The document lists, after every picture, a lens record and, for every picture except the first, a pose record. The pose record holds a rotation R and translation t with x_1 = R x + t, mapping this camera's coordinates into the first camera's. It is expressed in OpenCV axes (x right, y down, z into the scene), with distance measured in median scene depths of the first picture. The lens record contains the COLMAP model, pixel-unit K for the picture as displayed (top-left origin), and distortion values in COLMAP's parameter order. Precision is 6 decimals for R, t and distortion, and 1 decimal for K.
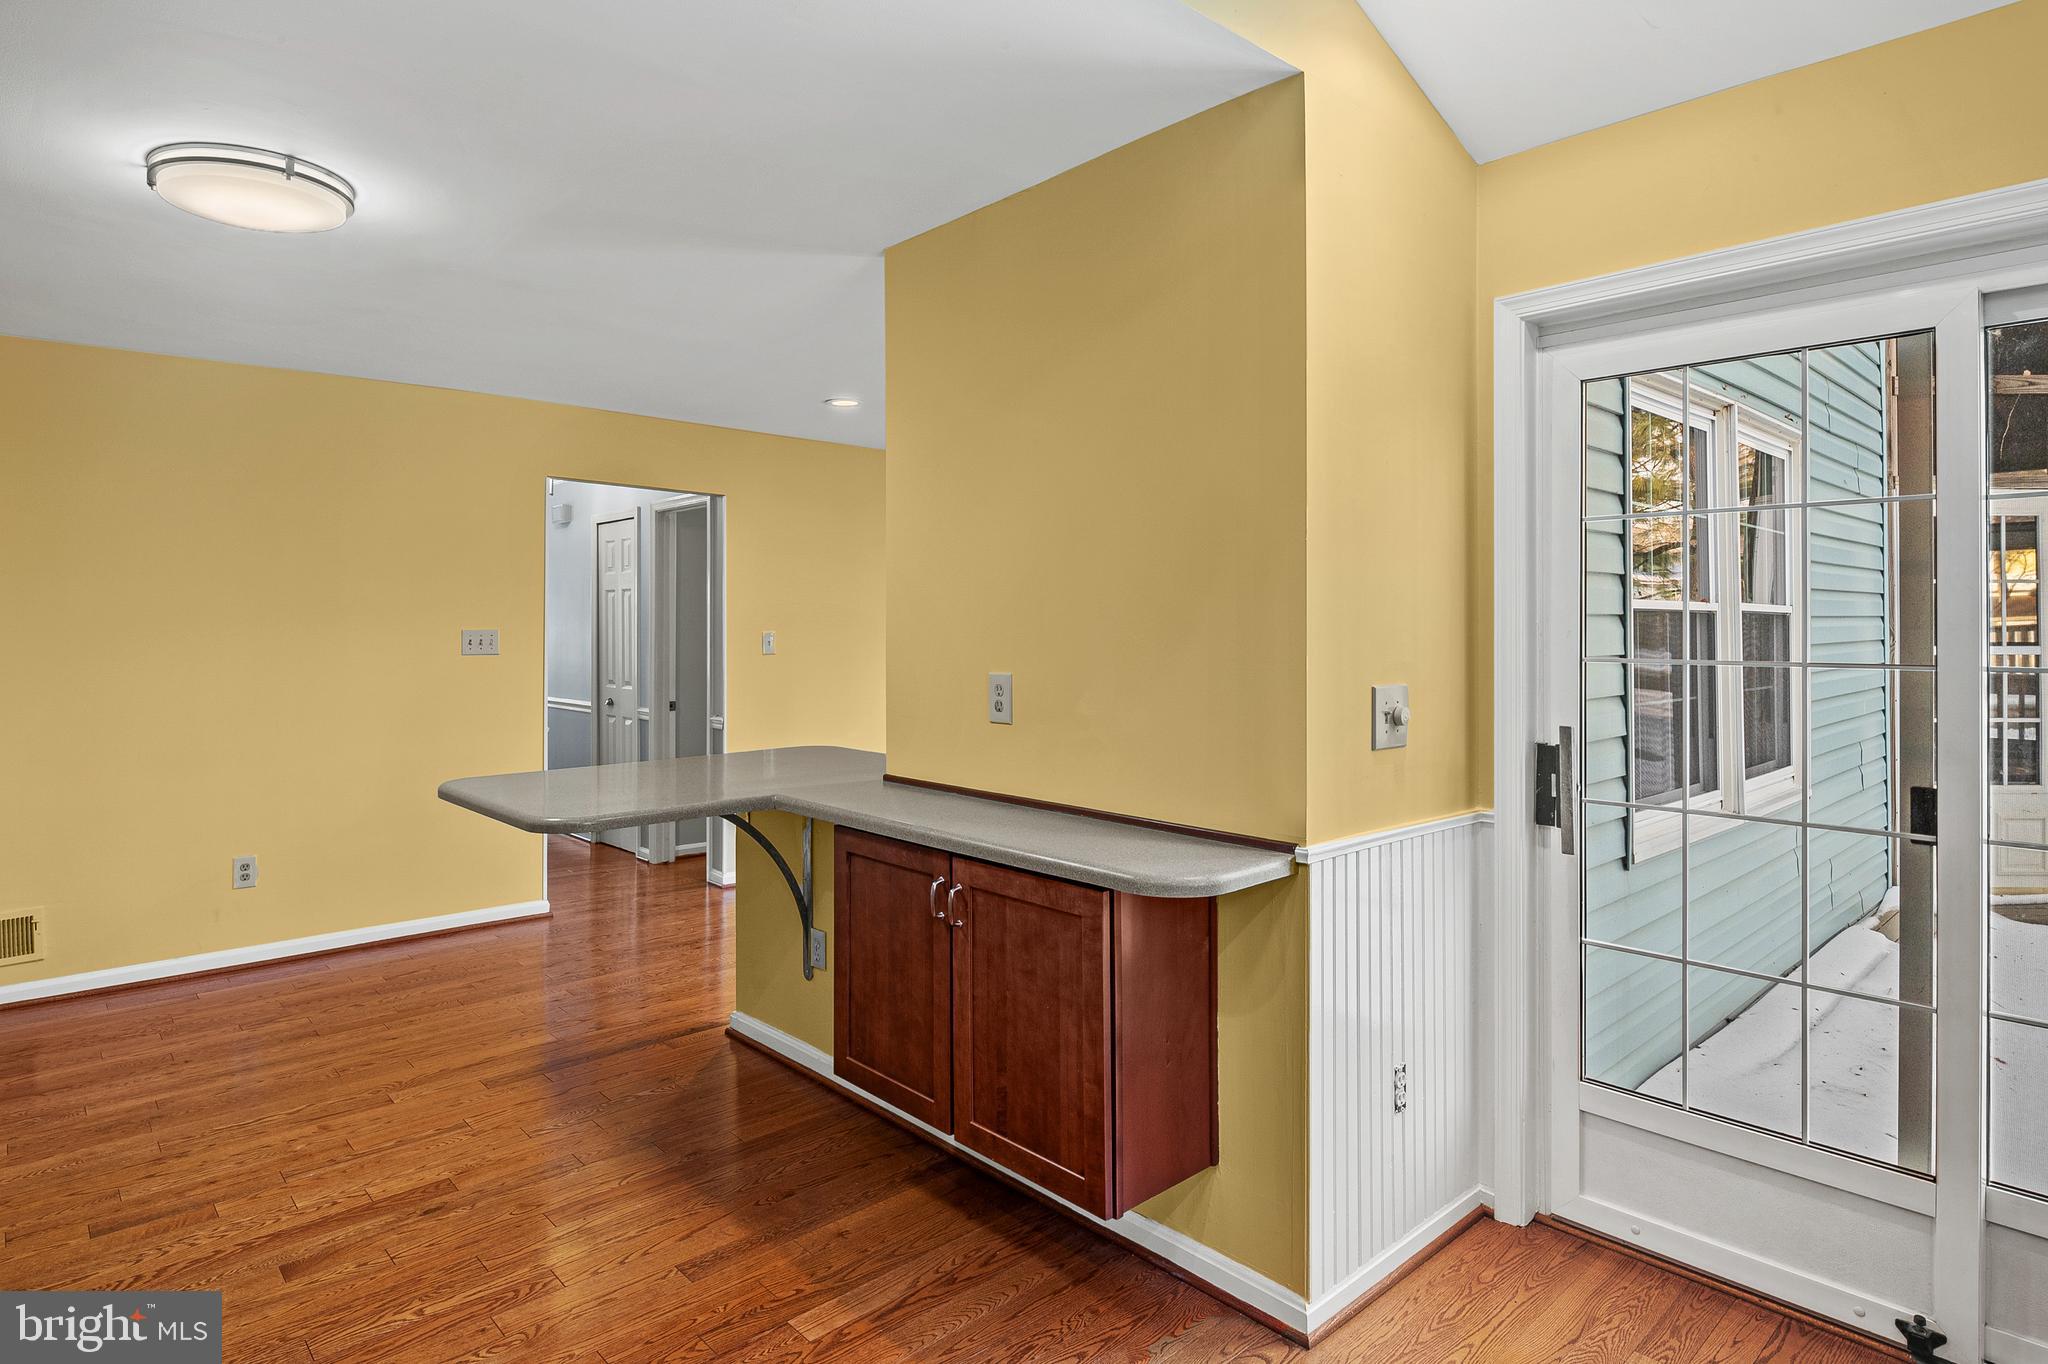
lens RADIAL K [[1122.7, 0, 1022.0], [0, 1122.7, 629.6], [0, 0, 1]] dist [-0.005310, -0.002517]
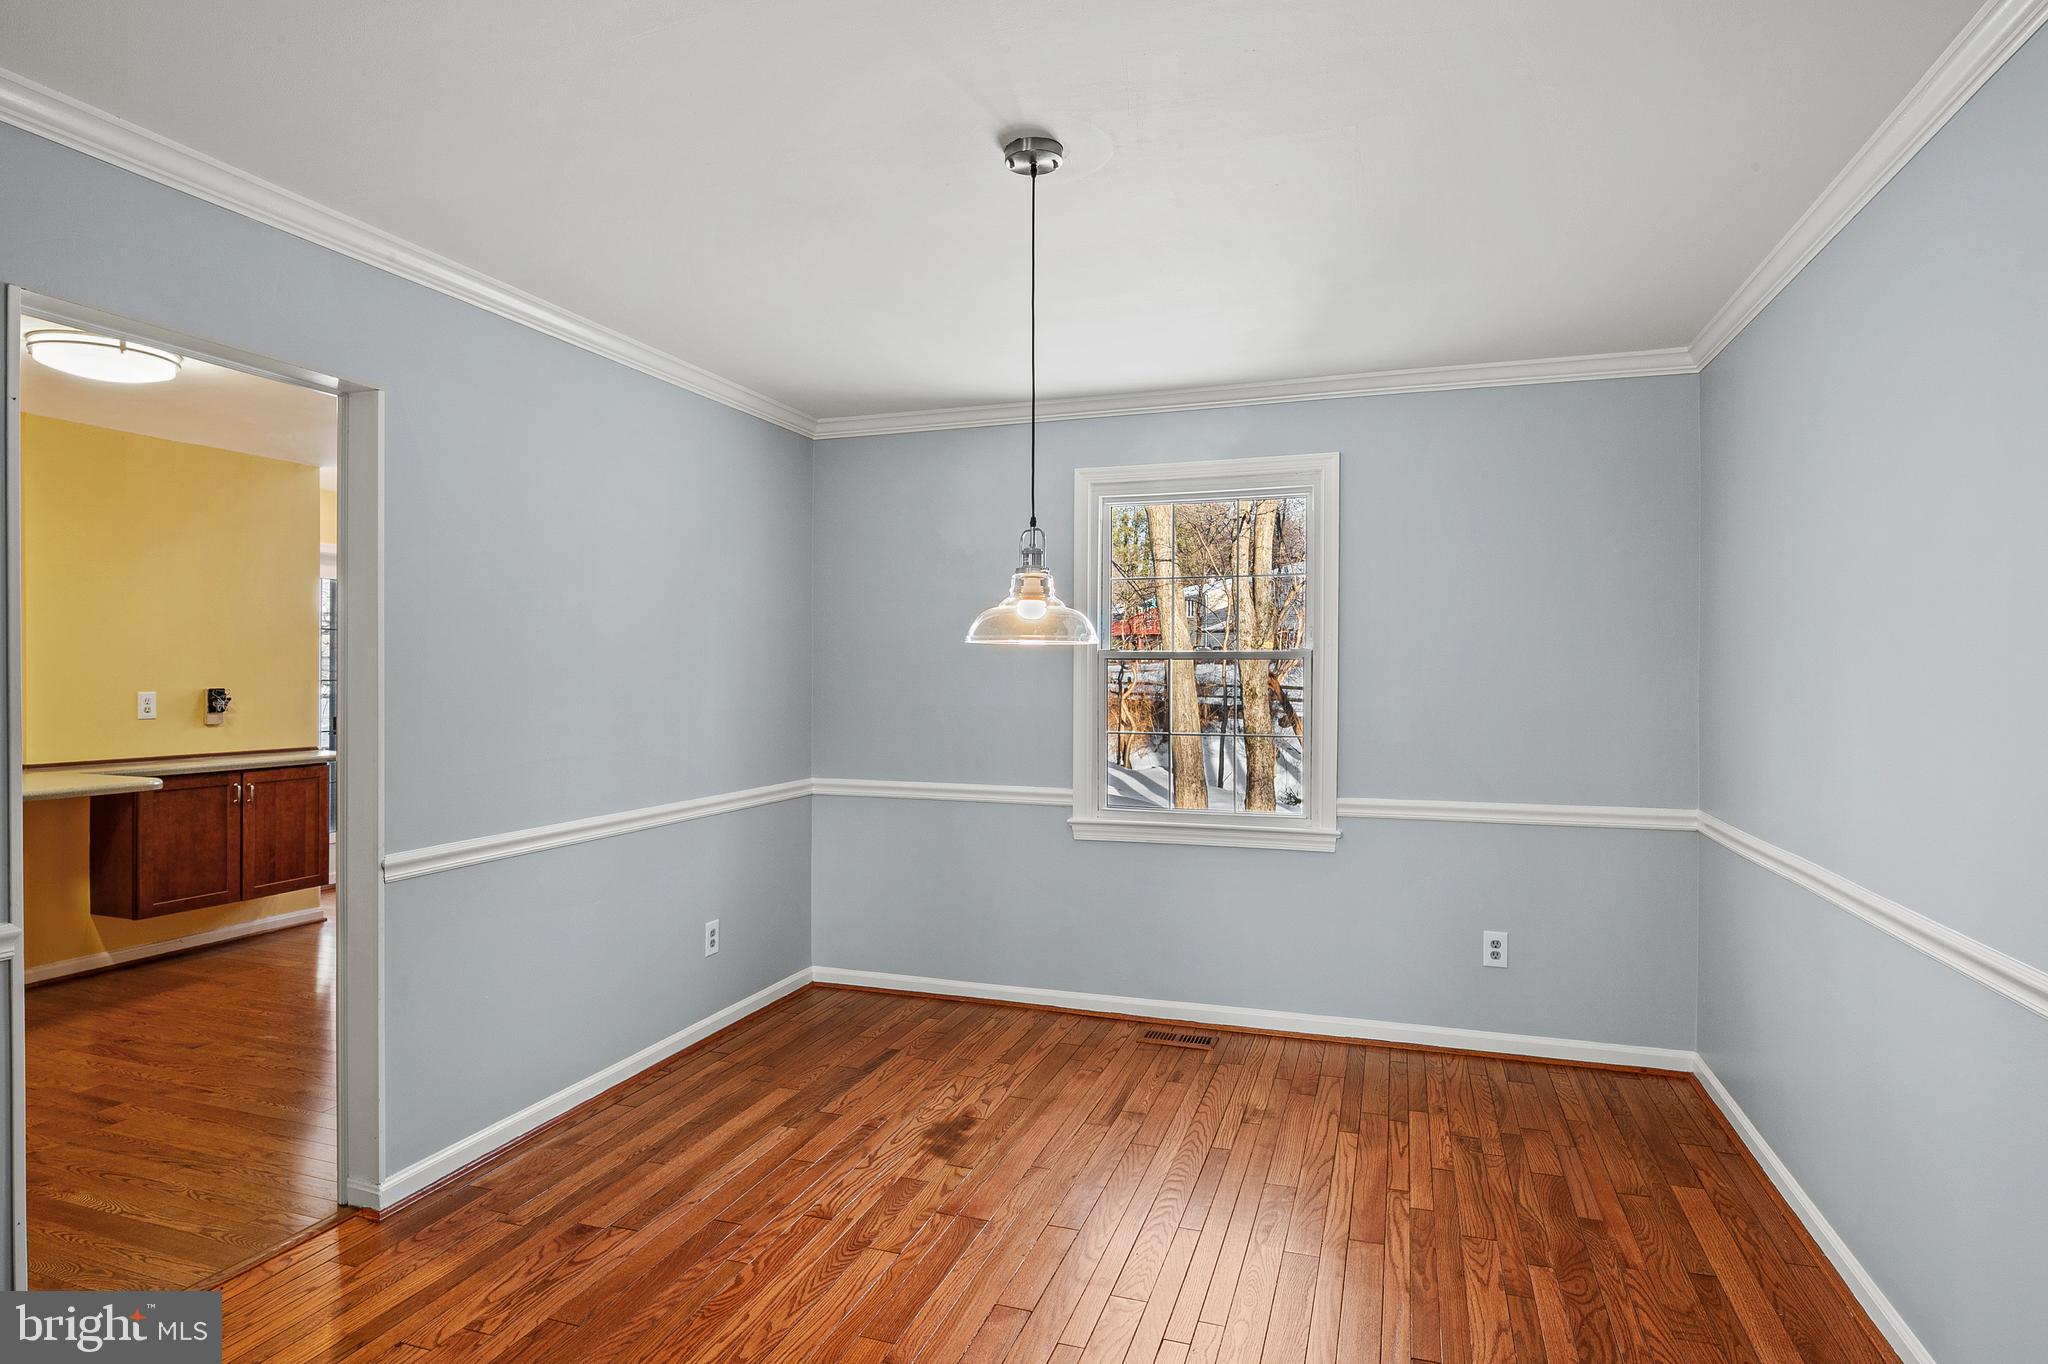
lens RADIAL K [[1131.0, 0, 1014.6], [0, 1131.0, 675.0], [0, 0, 1]] dist [-0.001877, -0.004159]
pose [[-0.471454, -0.004698, 0.881878, -2.682724], [-0.003149, 0.999988, 0.003644, -0.000984], [-0.881885, -0.001059, -0.471463, 0.699959]]
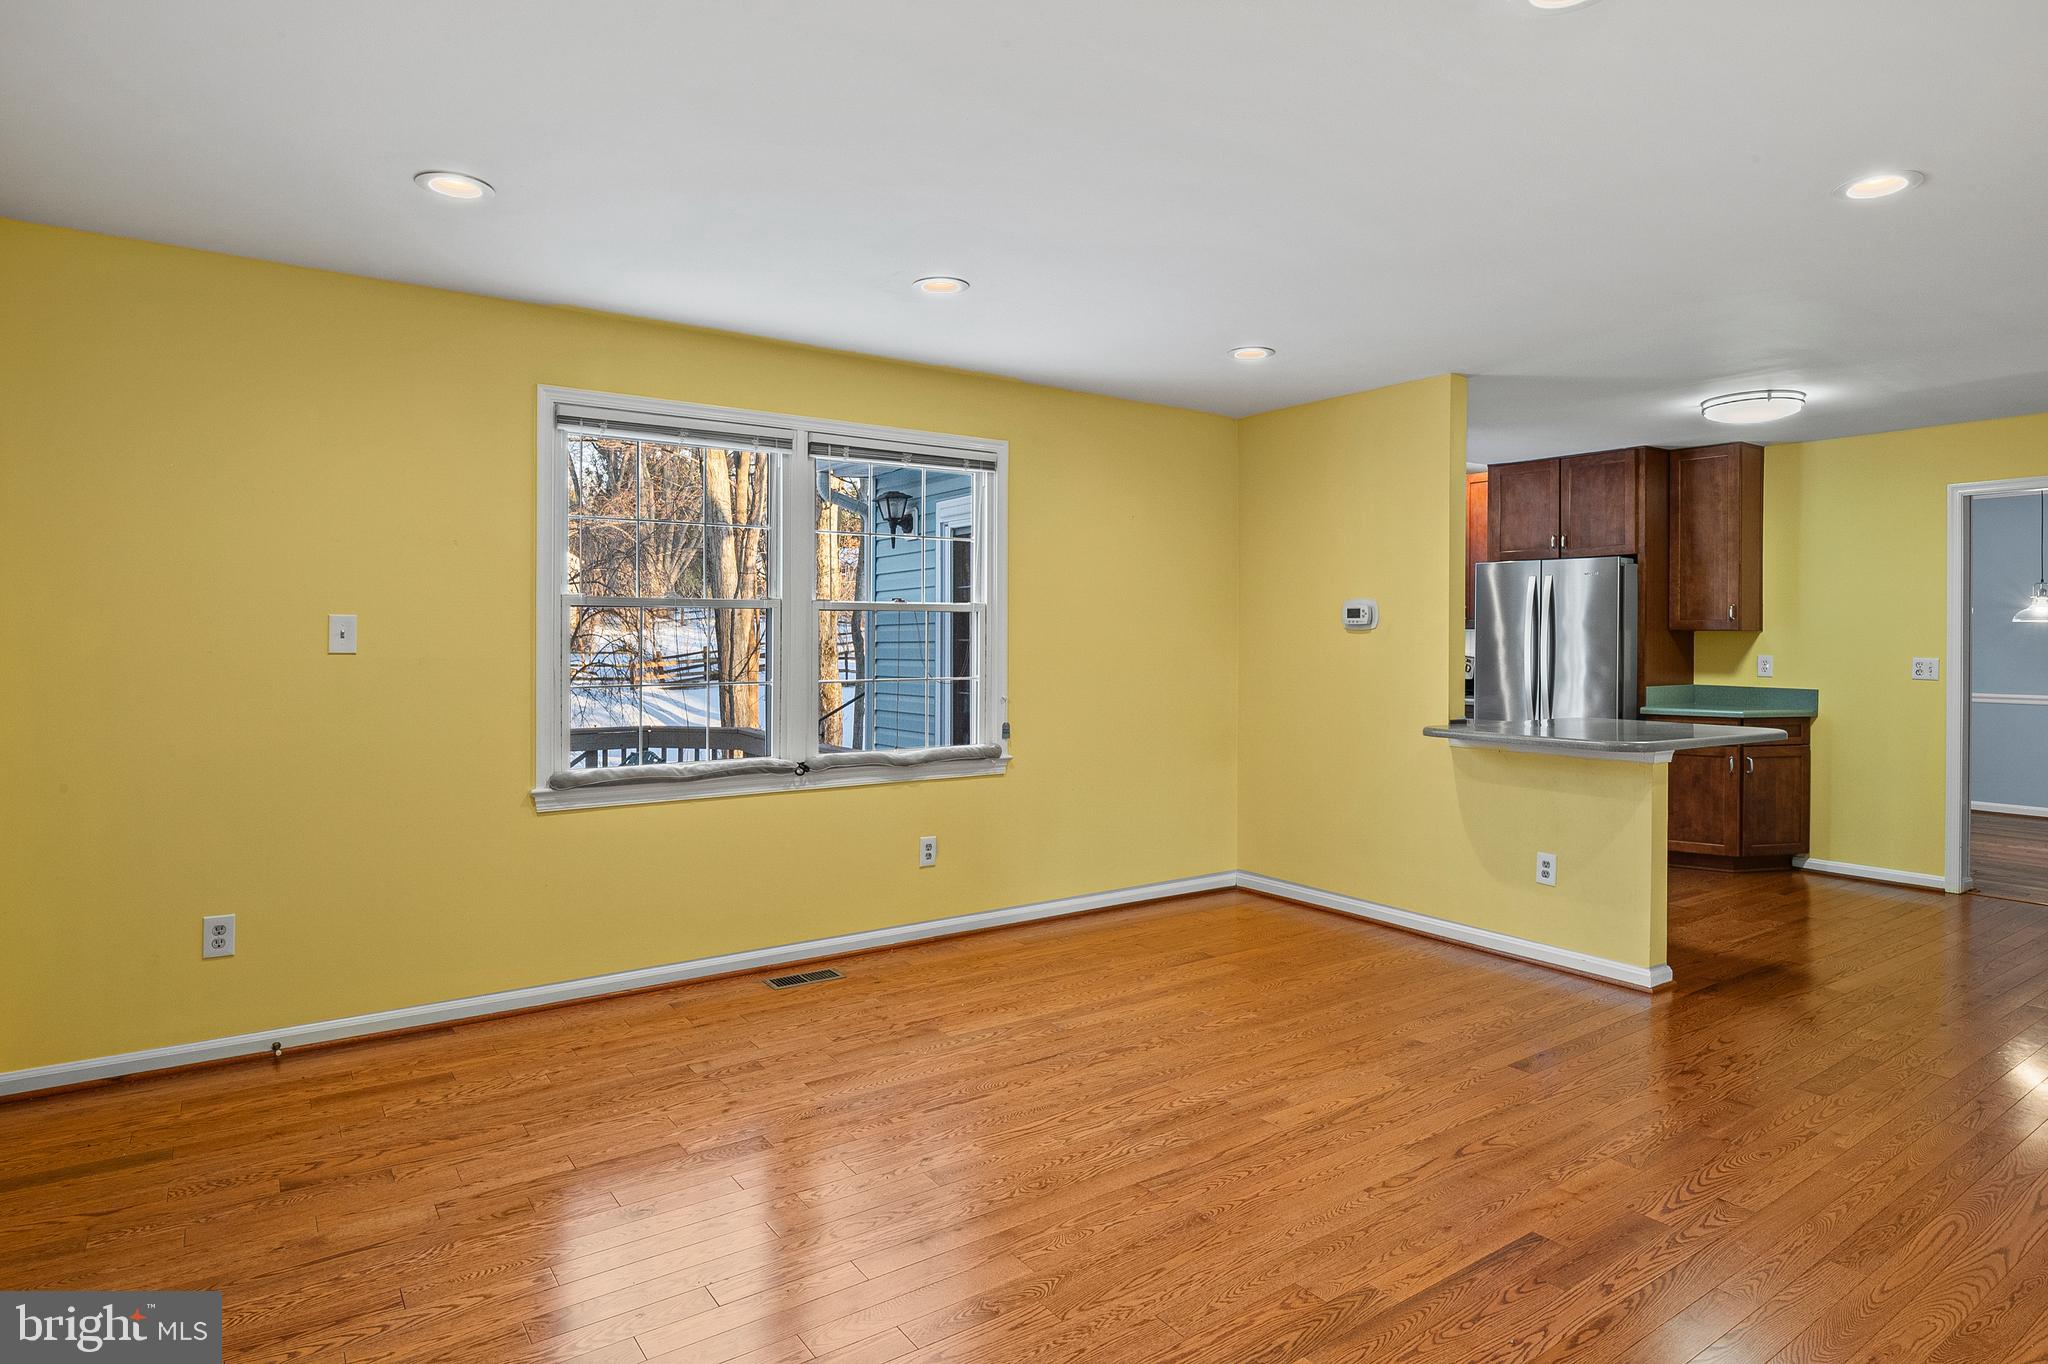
lens RADIAL K [[1119.3, 0, 1015.1], [0, 1119.3, 636.9], [0, 0, 1]] dist [-0.000880, -0.006647]
pose [[-0.991143, -0.004389, 0.132723, 0.388344], [-0.004338, 0.999990, 0.000668, 0.022616], [-0.132724, 0.000086, -0.991153, 3.389778]]
